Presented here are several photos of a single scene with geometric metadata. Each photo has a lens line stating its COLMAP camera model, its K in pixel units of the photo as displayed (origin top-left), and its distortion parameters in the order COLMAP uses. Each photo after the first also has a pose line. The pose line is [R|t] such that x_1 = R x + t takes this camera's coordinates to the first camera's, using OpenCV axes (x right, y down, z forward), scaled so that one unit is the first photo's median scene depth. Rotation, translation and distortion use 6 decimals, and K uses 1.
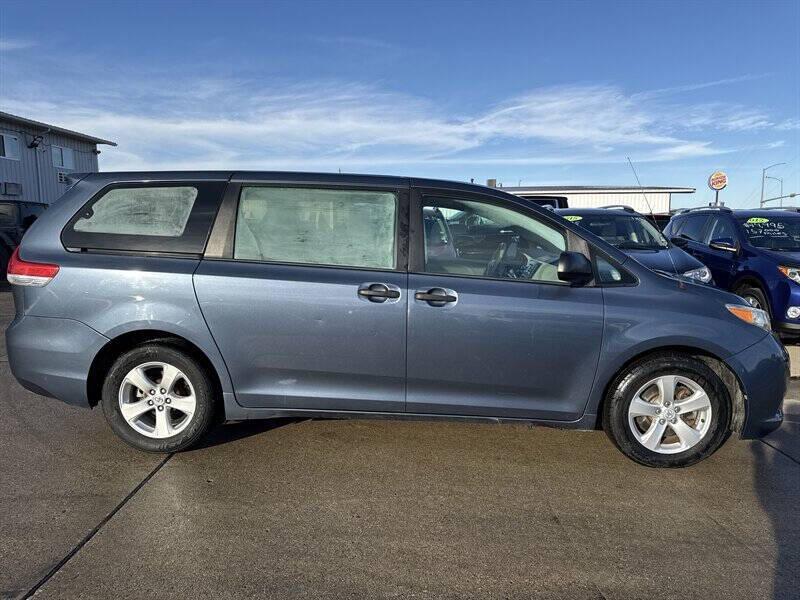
lens RADIAL K [[553.0, 0, 395.9], [0, 553.0, 334.0], [0, 0, 1]] dist [0.032901, -0.034021]
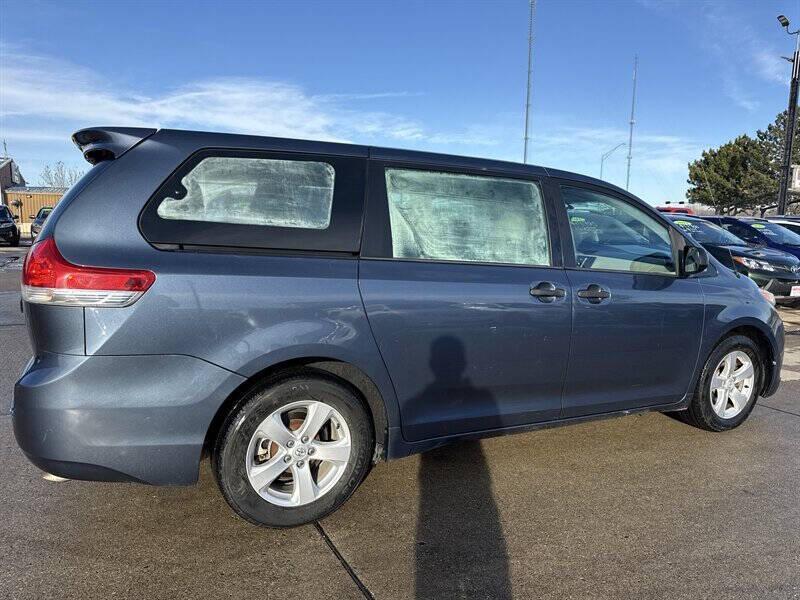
lens RADIAL K [[560.7, 0, 393.1], [0, 560.7, 325.6], [0, 0, 1]] dist [0.051473, -0.059090]
pose [[0.866278, -0.073317, 0.494153, -0.670856], [0.075486, 0.997025, 0.015596, -0.049454], [-0.493826, 0.023791, 0.869235, 0.296609]]
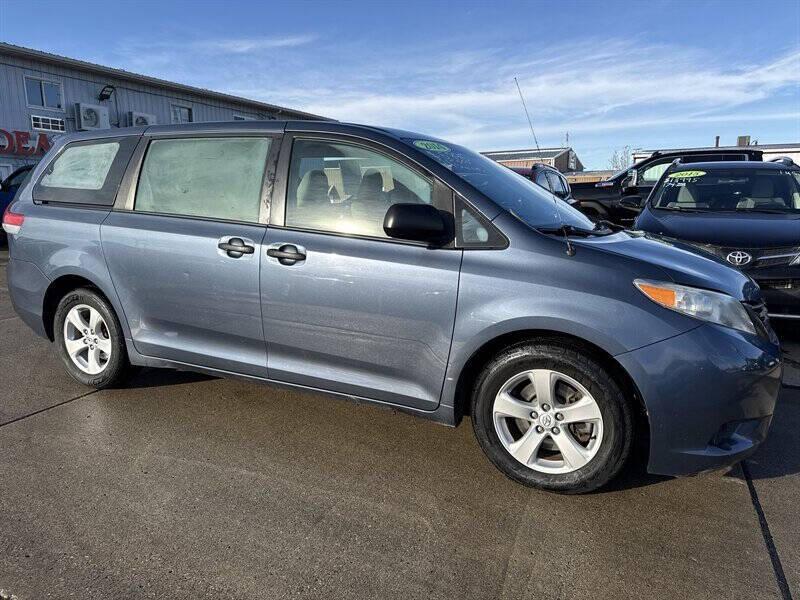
lens RADIAL K [[553.2, 0, 401.8], [0, 553.2, 320.4], [0, 0, 1]] dist [0.059791, -0.057651]
pose [[0.918383, 0.081548, -0.387197, 0.567131], [-0.071135, 0.996616, 0.041175, -0.008982], [0.389245, -0.010271, 0.921077, 0.218283]]
